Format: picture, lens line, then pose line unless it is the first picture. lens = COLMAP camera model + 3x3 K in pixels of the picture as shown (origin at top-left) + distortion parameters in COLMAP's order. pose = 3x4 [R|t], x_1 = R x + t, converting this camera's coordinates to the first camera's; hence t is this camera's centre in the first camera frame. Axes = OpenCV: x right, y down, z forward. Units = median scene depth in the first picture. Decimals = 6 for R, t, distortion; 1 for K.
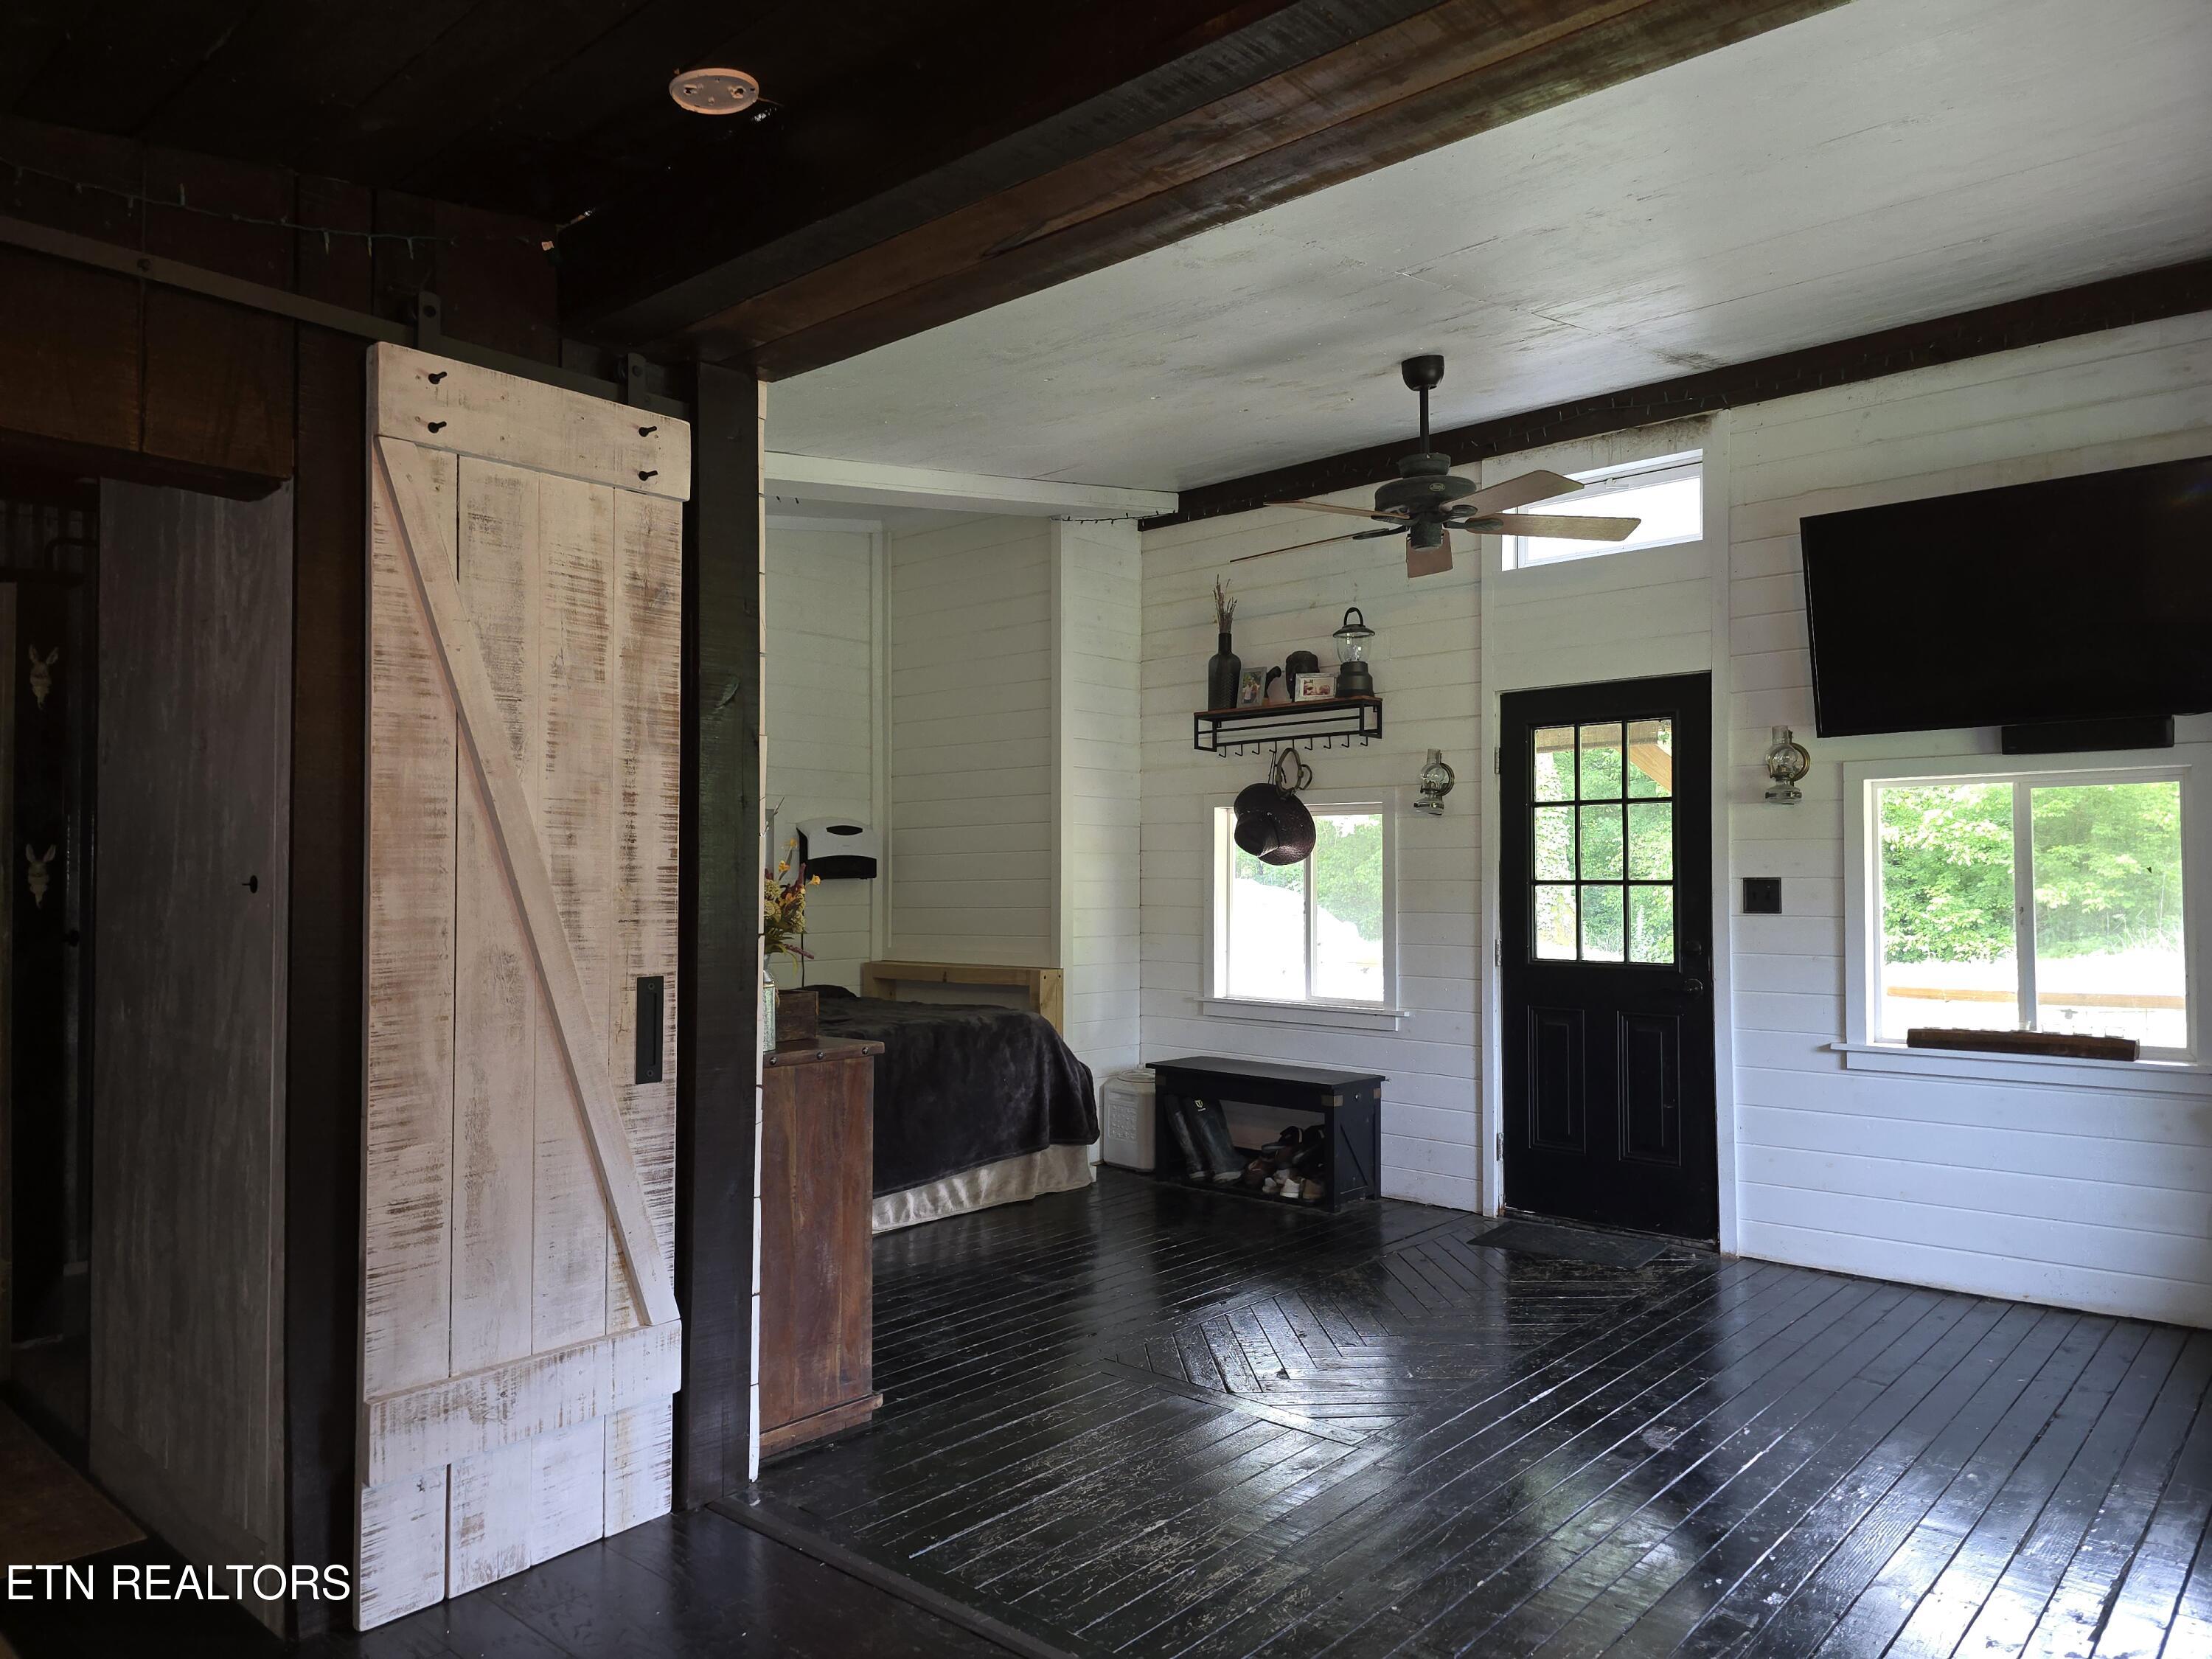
lens RADIAL K [[1491.4, 0, 1106.0], [0, 1491.4, 829.5], [0, 0, 1]] dist [0.007944, 0.002757]
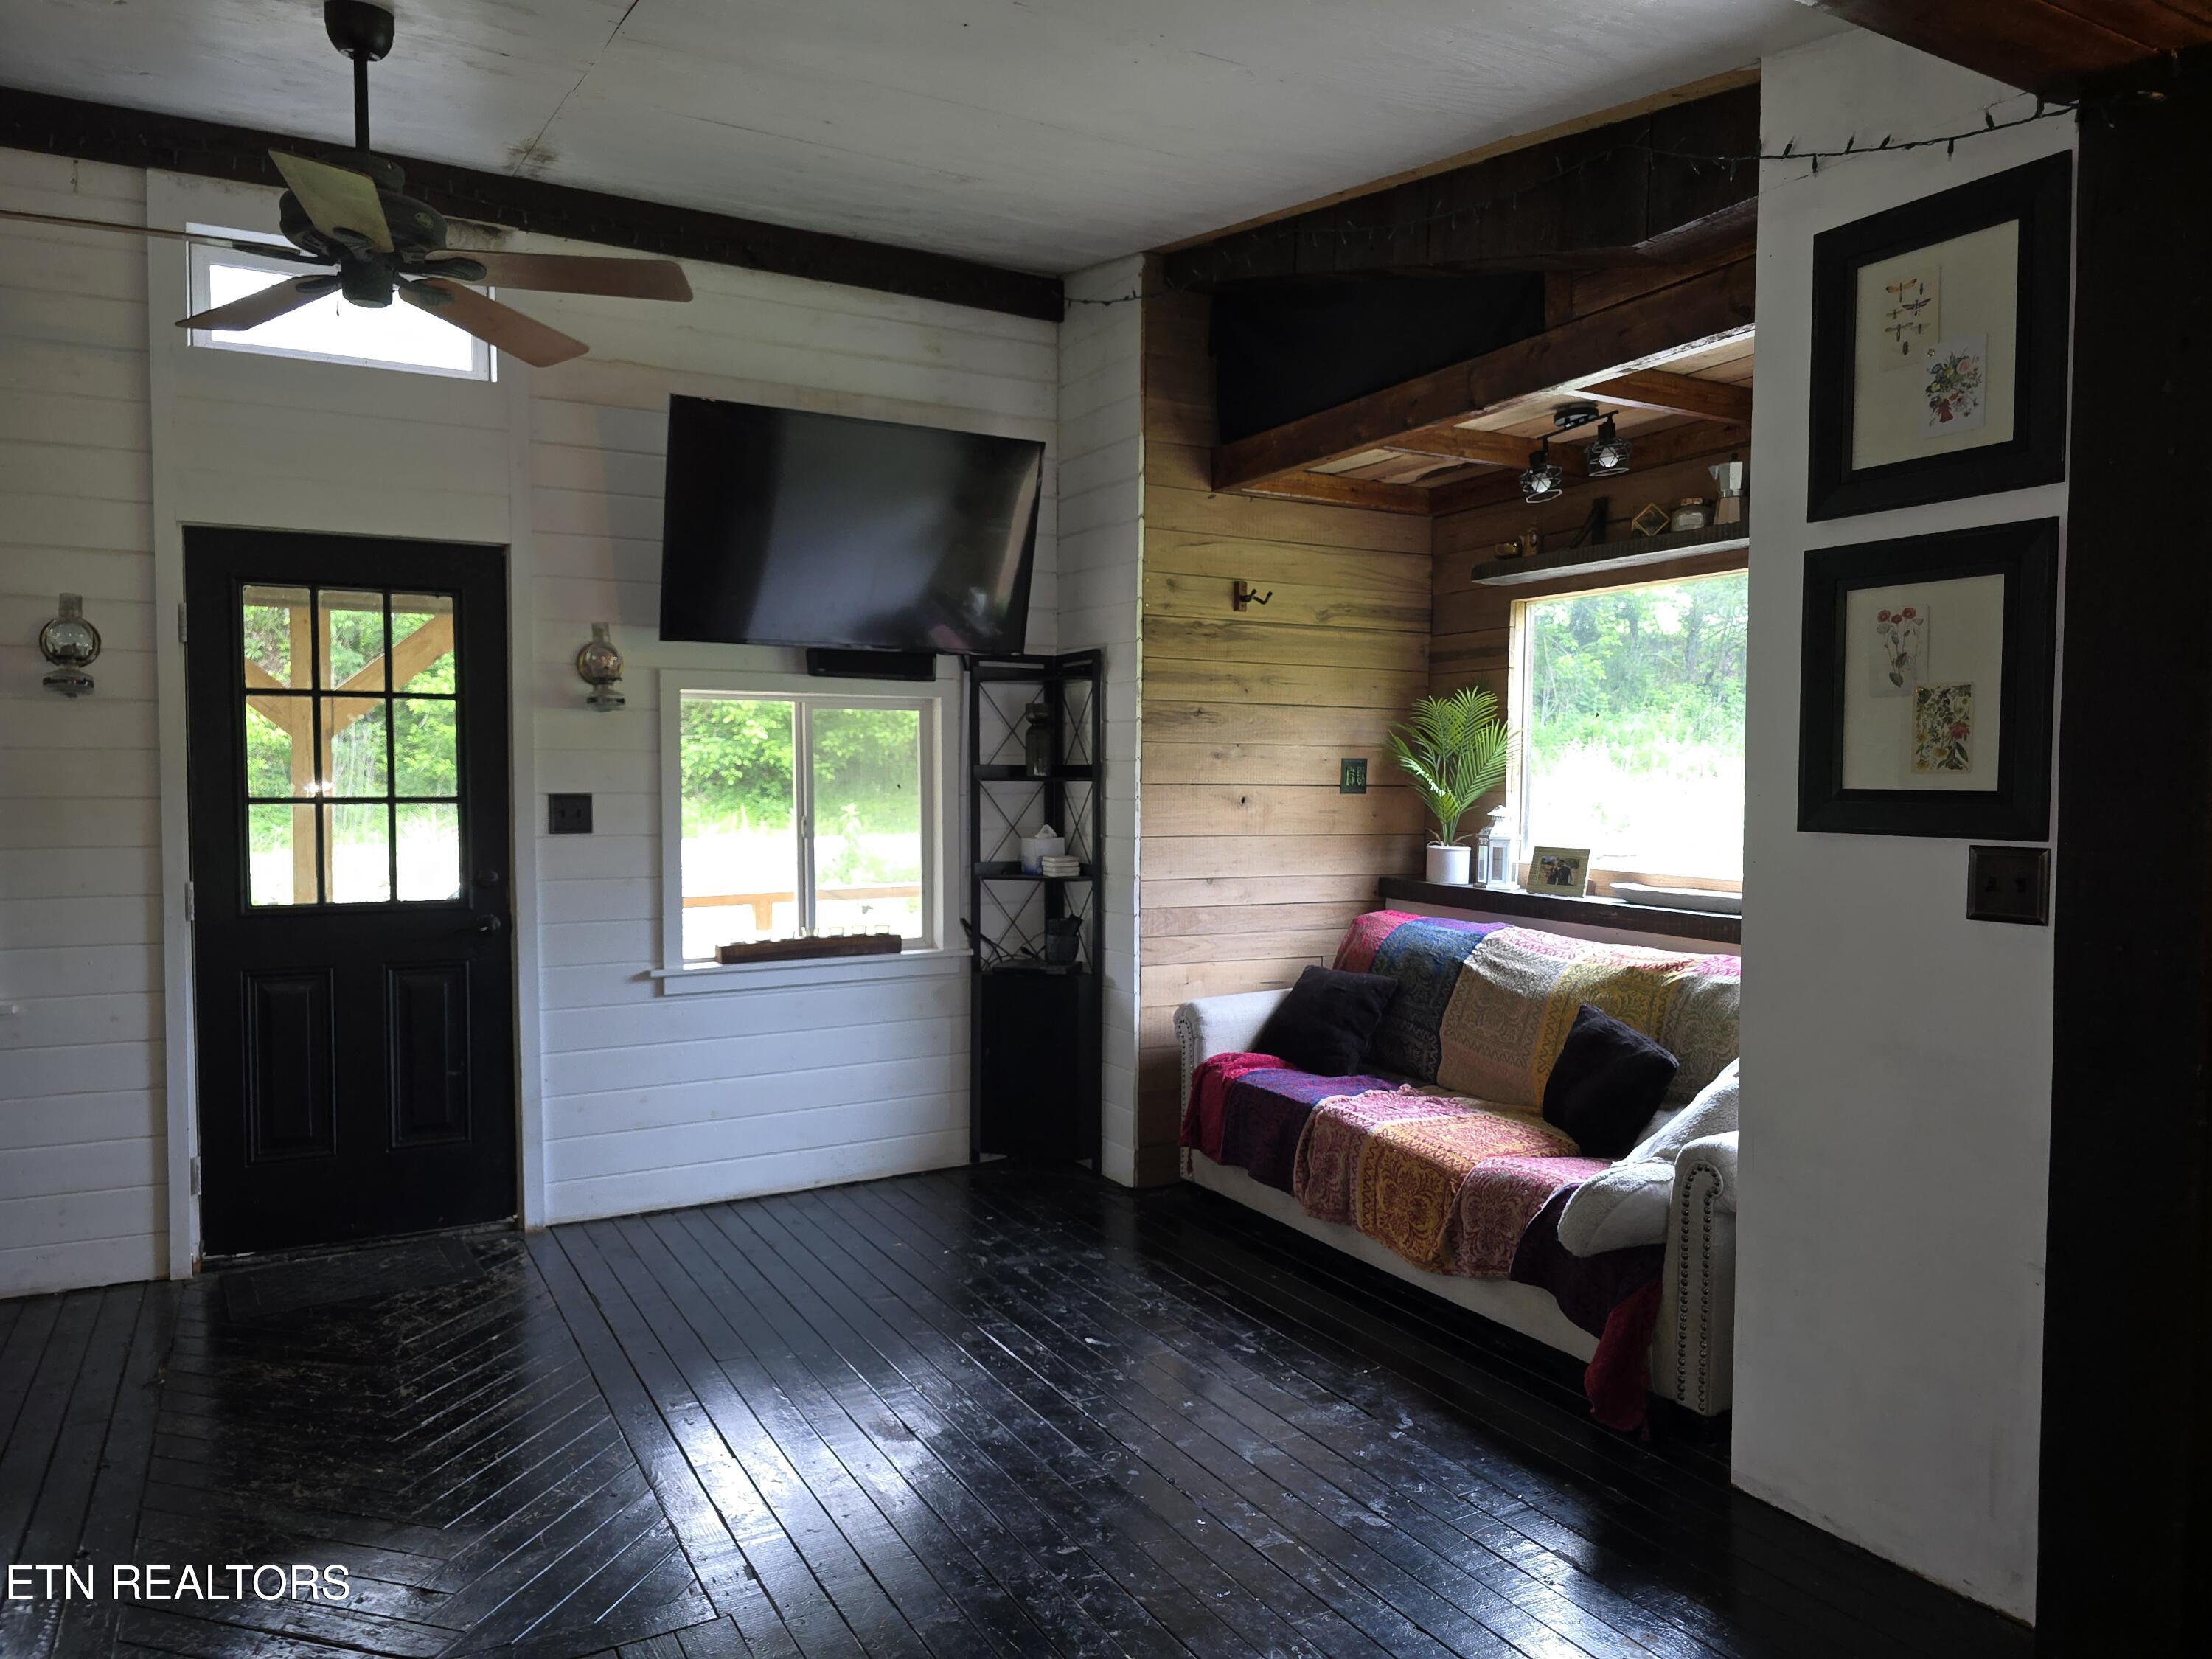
lens RADIAL K [[1491.4, 0, 1106.0], [0, 1491.4, 829.5], [0, 0, 1]] dist [0.007944, 0.002757]
pose [[0.329874, -0.030428, 0.943534, -0.280398], [-0.033009, 0.998497, 0.043741, 0.004889], [-0.943448, -0.045575, 0.328374, 0.408442]]
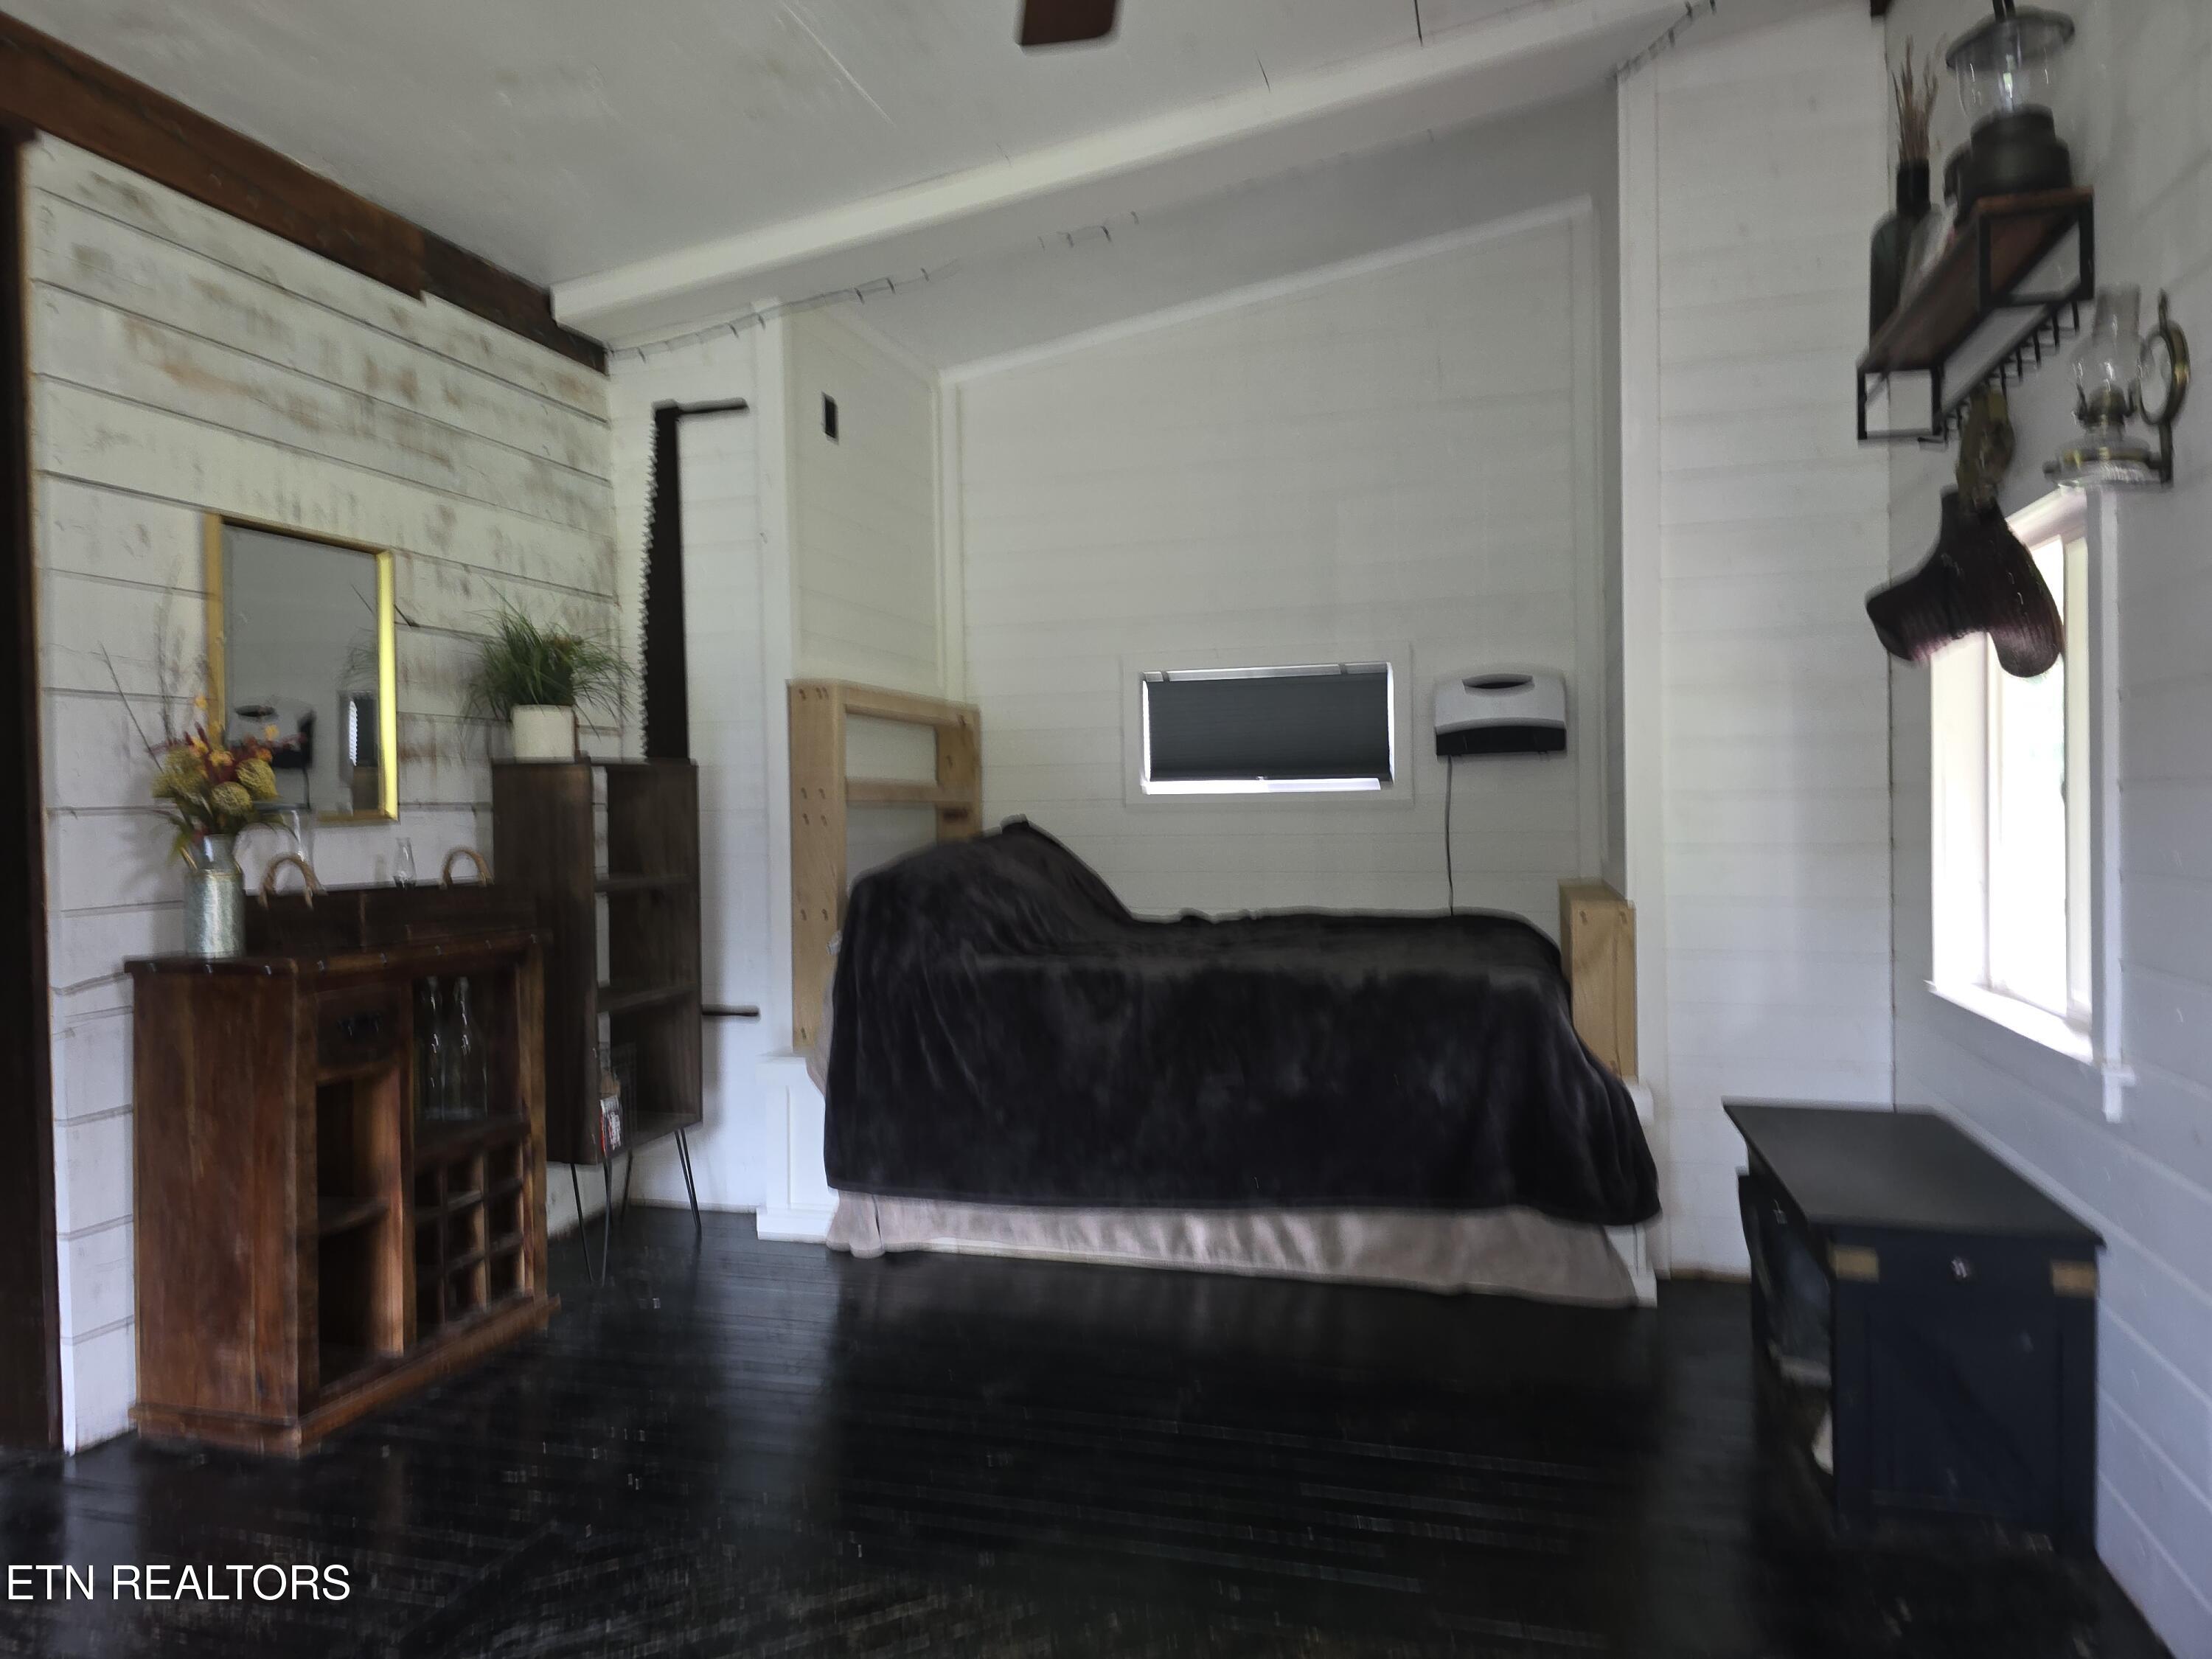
lens RADIAL K [[1491.4, 0, 1106.0], [0, 1491.4, 829.5], [0, 0, 1]] dist [0.007944, 0.002757]
pose [[0.434178, 0.012976, -0.900734, 0.488524], [0.038069, 0.998739, 0.032739, 0.050901], [0.900022, -0.048504, 0.433136, 0.746620]]
